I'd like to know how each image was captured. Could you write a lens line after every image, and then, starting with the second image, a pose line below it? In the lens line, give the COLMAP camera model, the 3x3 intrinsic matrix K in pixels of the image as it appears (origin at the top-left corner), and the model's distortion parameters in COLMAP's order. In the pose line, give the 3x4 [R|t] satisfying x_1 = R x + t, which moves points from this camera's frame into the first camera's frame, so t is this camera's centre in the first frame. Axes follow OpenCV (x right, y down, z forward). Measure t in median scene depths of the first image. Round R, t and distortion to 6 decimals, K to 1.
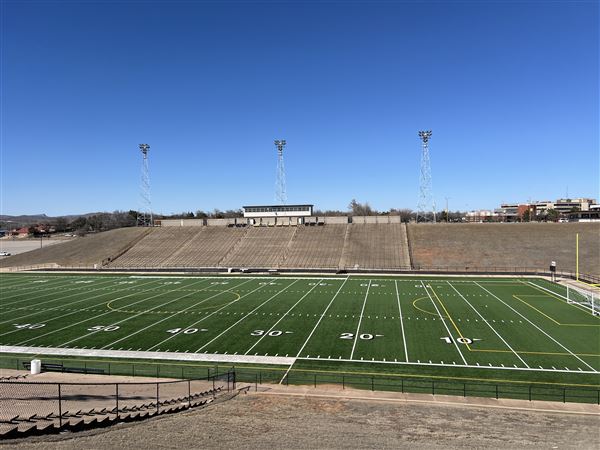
lens RADIAL K [[449.3, 0, 305.9], [0, 449.3, 222.5], [0, 0, 1]] dist [0.070717, -0.079508]
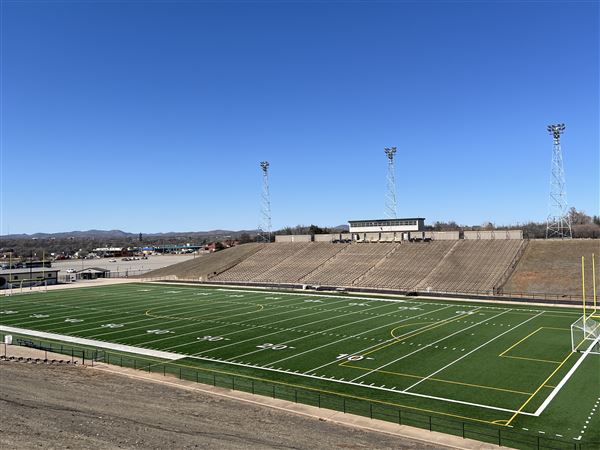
lens RADIAL K [[531.8, 0, 306.1], [0, 531.8, 210.6], [0, 0, 1]] dist [0.084949, -0.106157]
pose [[0.905497, -0.022340, -0.423764, 0.263424], [0.001186, 0.998743, -0.050119, -0.002149], [0.424351, 0.044880, 0.904385, -0.045335]]
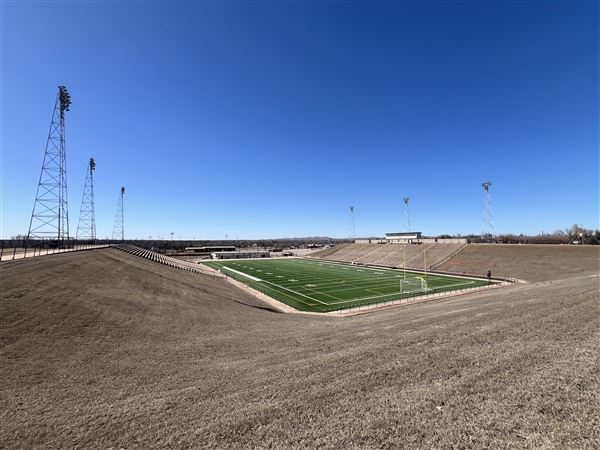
lens RADIAL K [[256.5, 0, 299.2], [0, 256.5, 222.3], [0, 0, 1]] dist [0.000113, 0.000557]
pose [[0.636279, -0.044462, -0.770177, 0.517217], [-0.012652, 0.997602, -0.068043, -0.004203], [0.771355, 0.053038, 0.634191, -0.015135]]
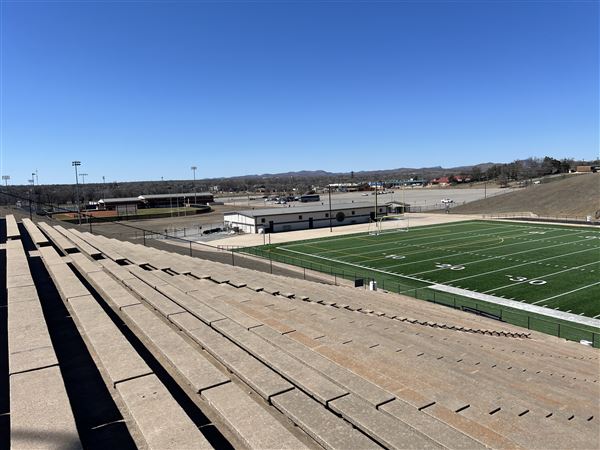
lens RADIAL K [[447.9, 0, 309.8], [0, 447.9, 217.8], [0, 0, 1]] dist [0.082477, -0.091774]
pose [[0.694189, 0.051966, -0.717914, -0.185085], [0.020659, 0.995541, 0.092039, 0.007171], [0.719496, -0.078724, 0.690020, 0.051945]]
